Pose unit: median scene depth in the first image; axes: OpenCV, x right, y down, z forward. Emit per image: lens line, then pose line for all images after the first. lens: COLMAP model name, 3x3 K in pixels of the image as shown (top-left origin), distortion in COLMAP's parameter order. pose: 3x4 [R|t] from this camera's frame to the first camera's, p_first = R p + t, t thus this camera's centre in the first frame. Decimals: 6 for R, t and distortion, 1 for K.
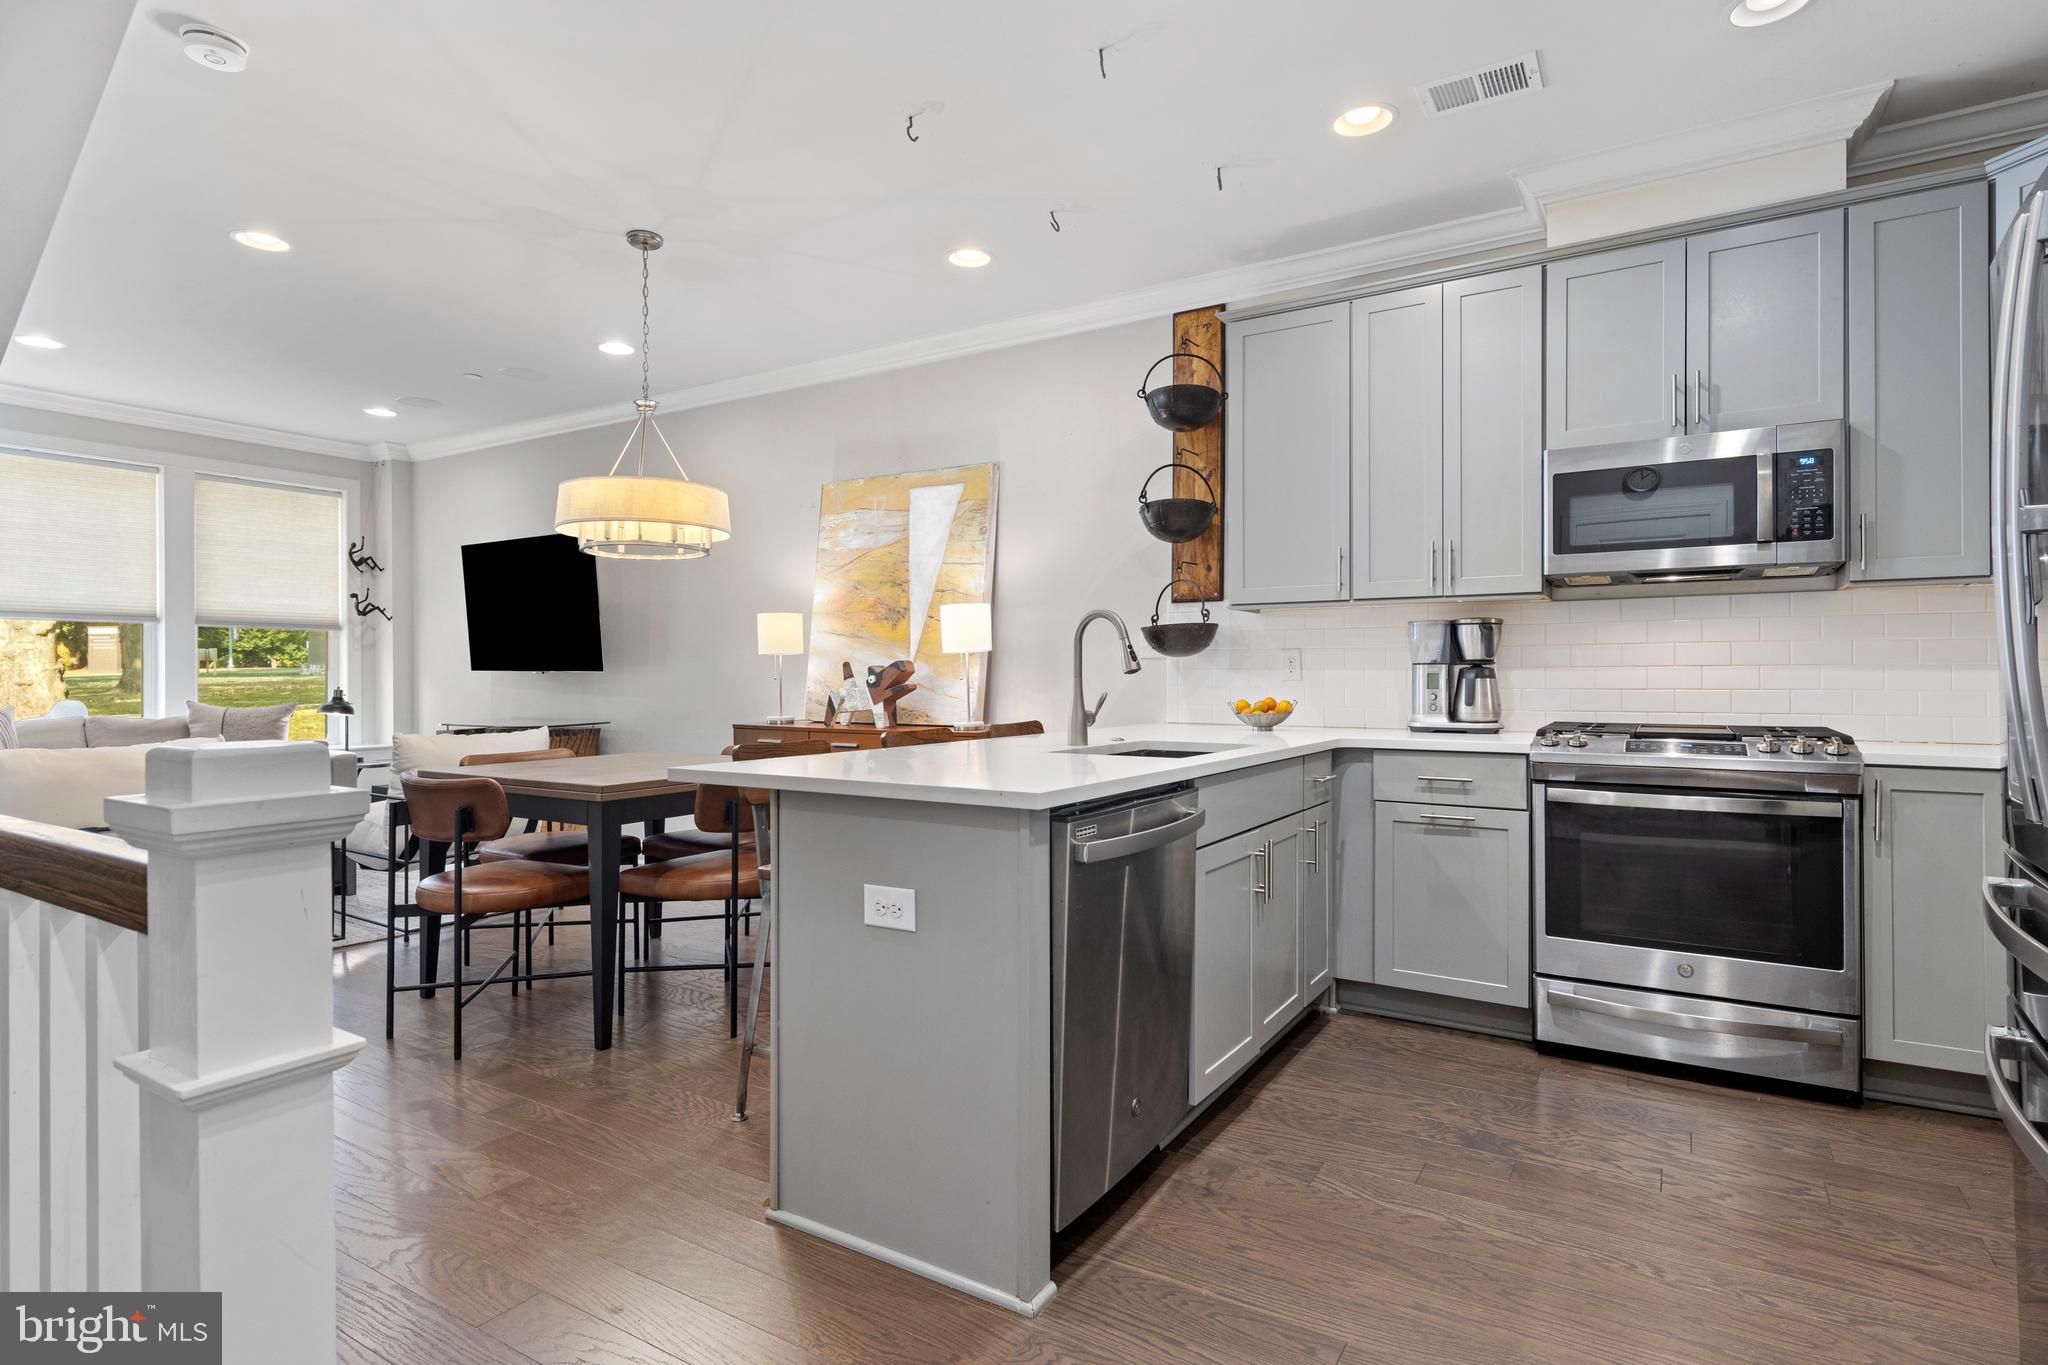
lens RADIAL K [[1048.8, 0, 1023.6], [0, 1048.8, 674.6], [0, 0, 1]] dist [0.013600, -0.003701]
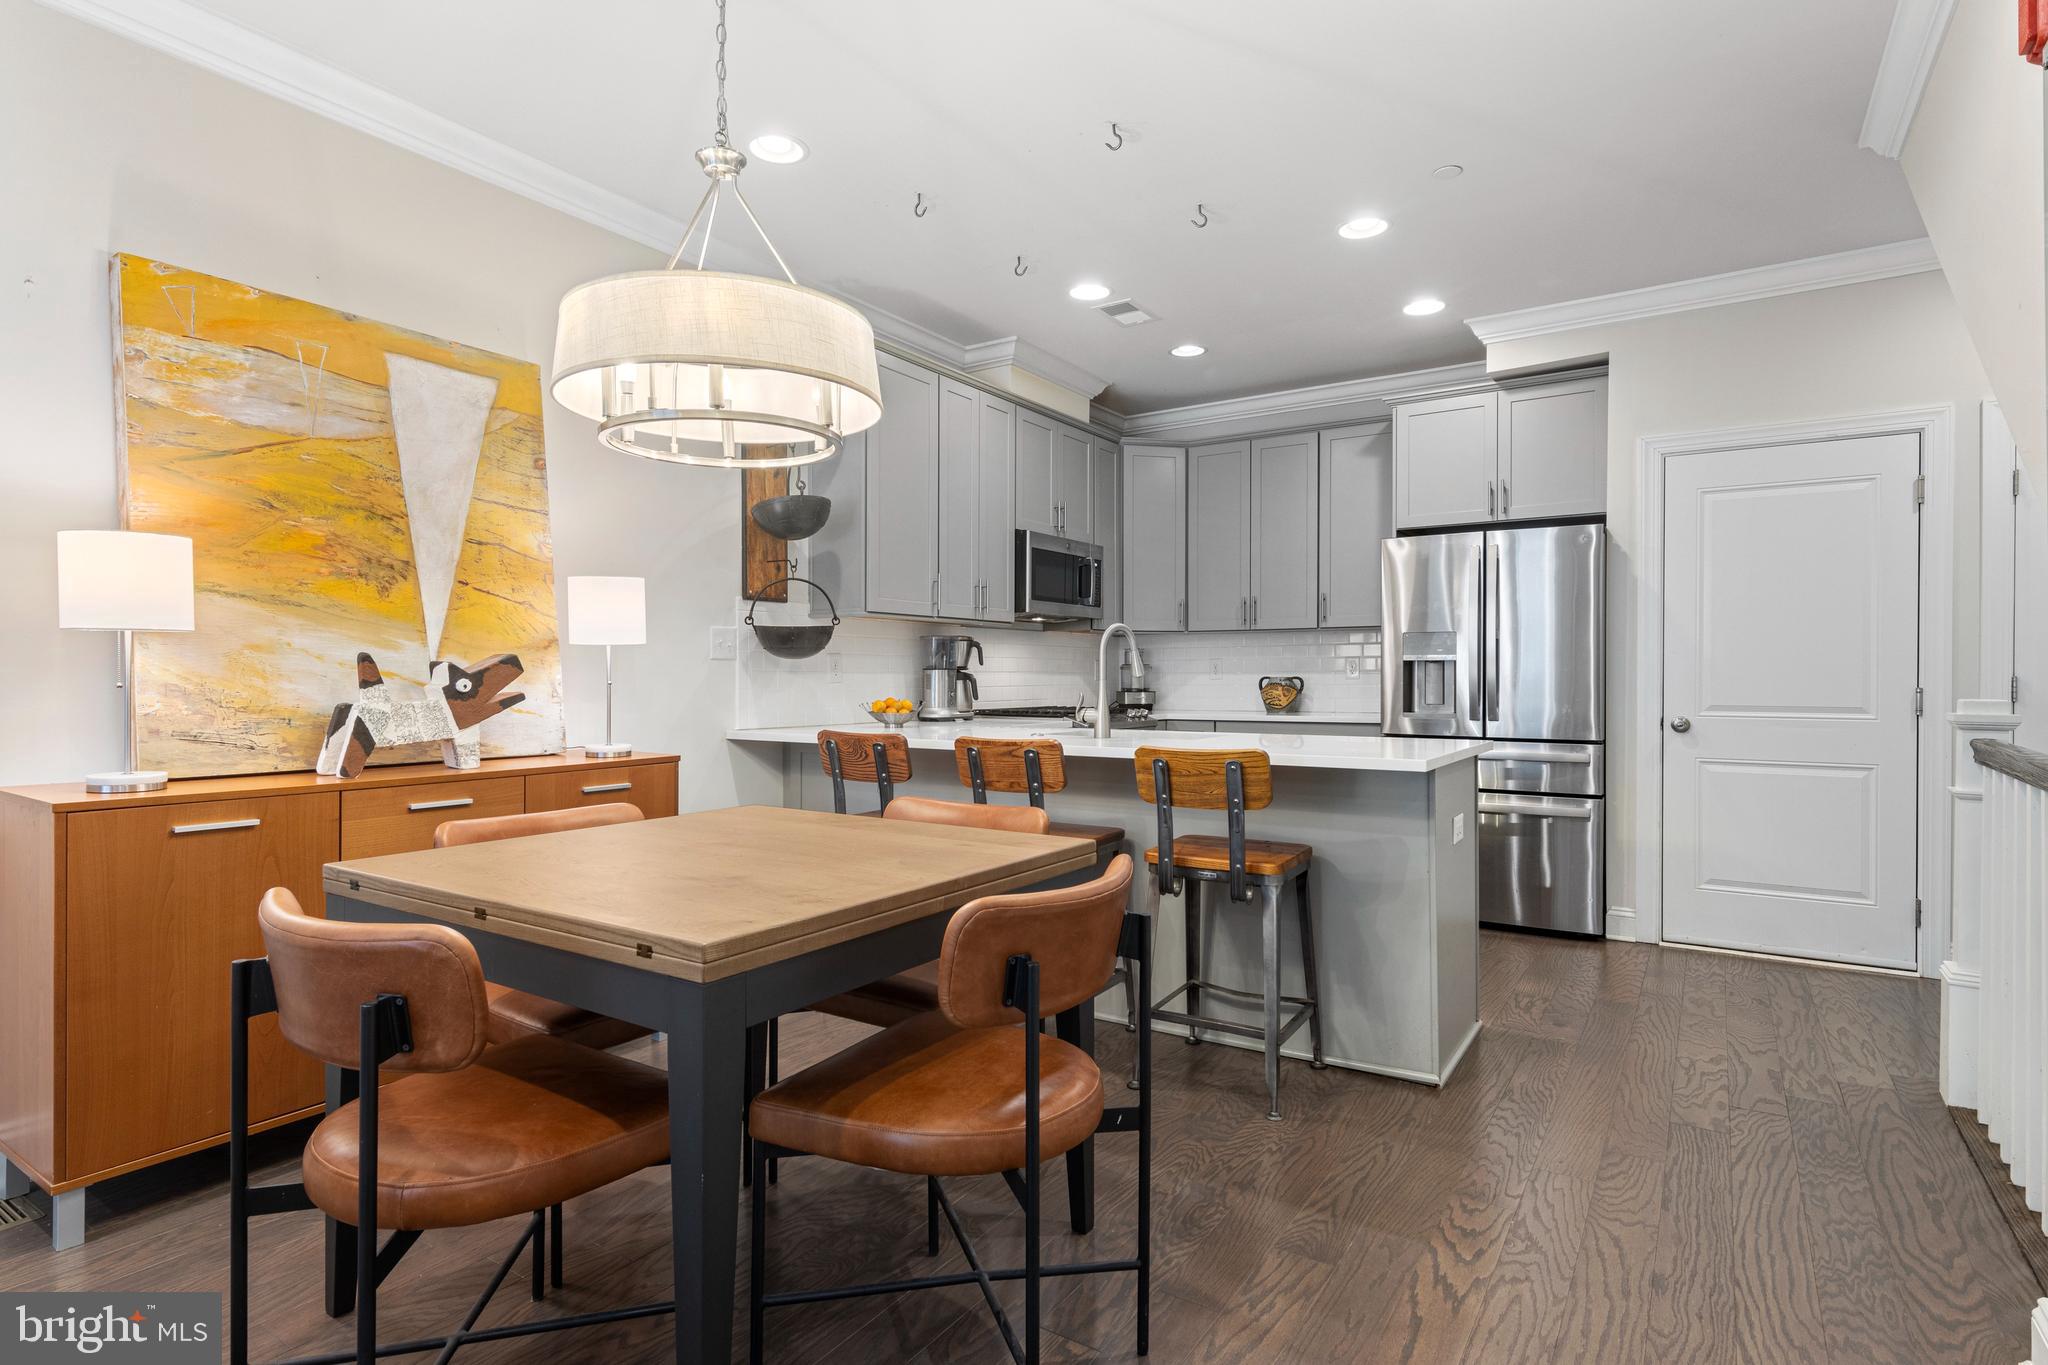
lens RADIAL K [[1048.8, 0, 1024.3], [0, 1048.8, 680.8], [0, 0, 1]] dist [0.013600, -0.003701]
pose [[0.023156, -0.003557, 0.999726, -0.797509], [-0.001184, 0.999993, 0.003586, -0.000450], [-0.999731, -0.001267, 0.023152, 0.755432]]
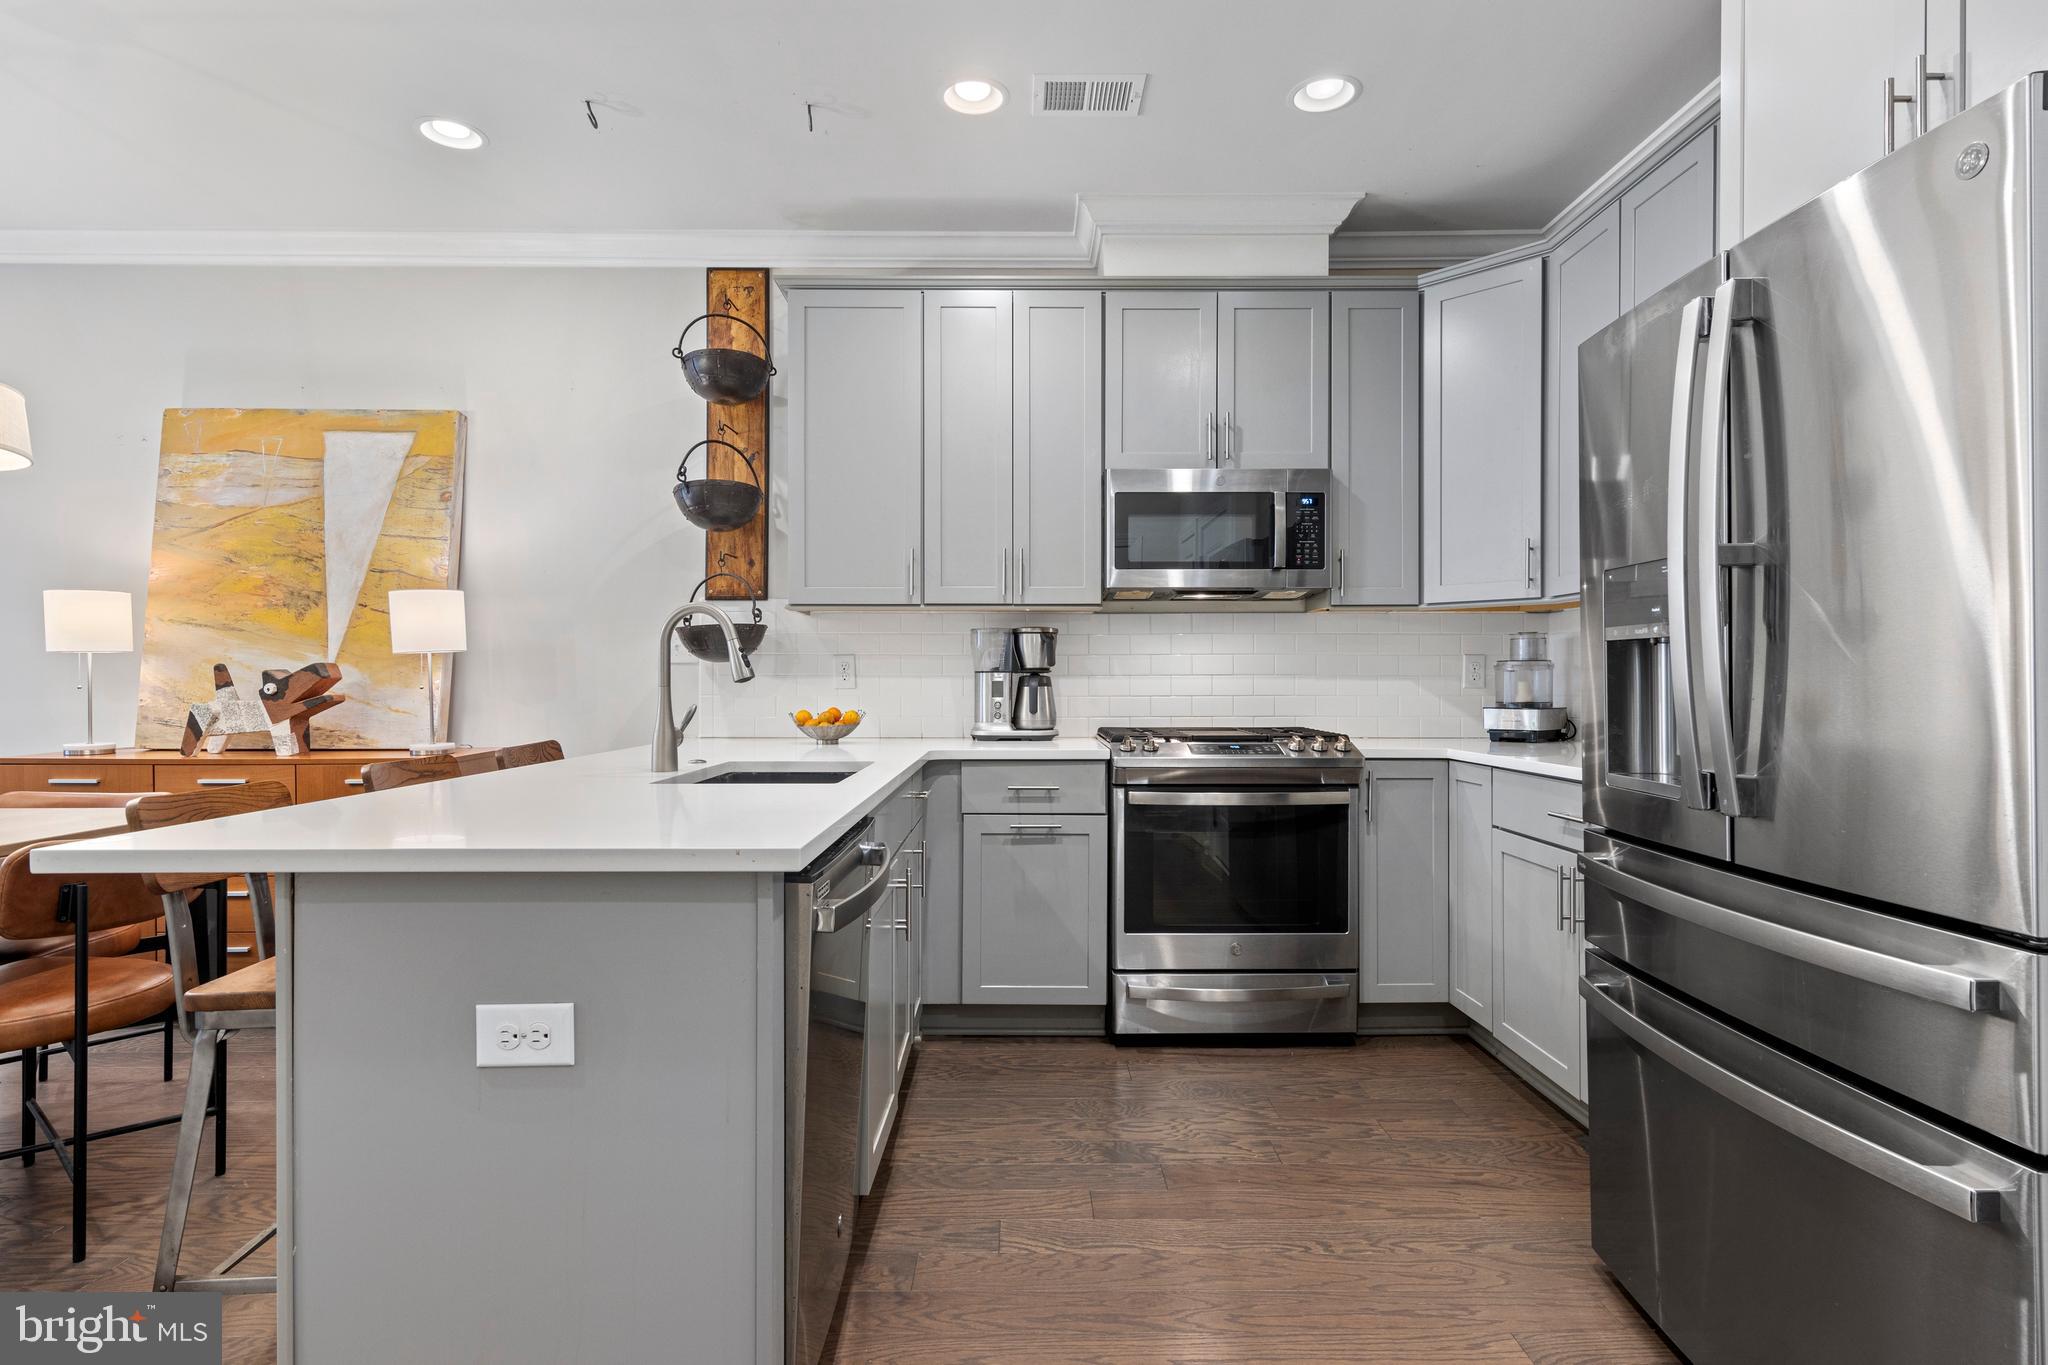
lens RADIAL K [[1048.8, 0, 1024.6], [0, 1048.8, 684.1], [0, 0, 1]] dist [0.013600, -0.003701]
pose [[0.846657, -0.001079, 0.532138, -0.101857], [-0.001080, 0.999992, 0.003747, -0.002067], [-0.532138, -0.003748, 0.846649, 0.124485]]
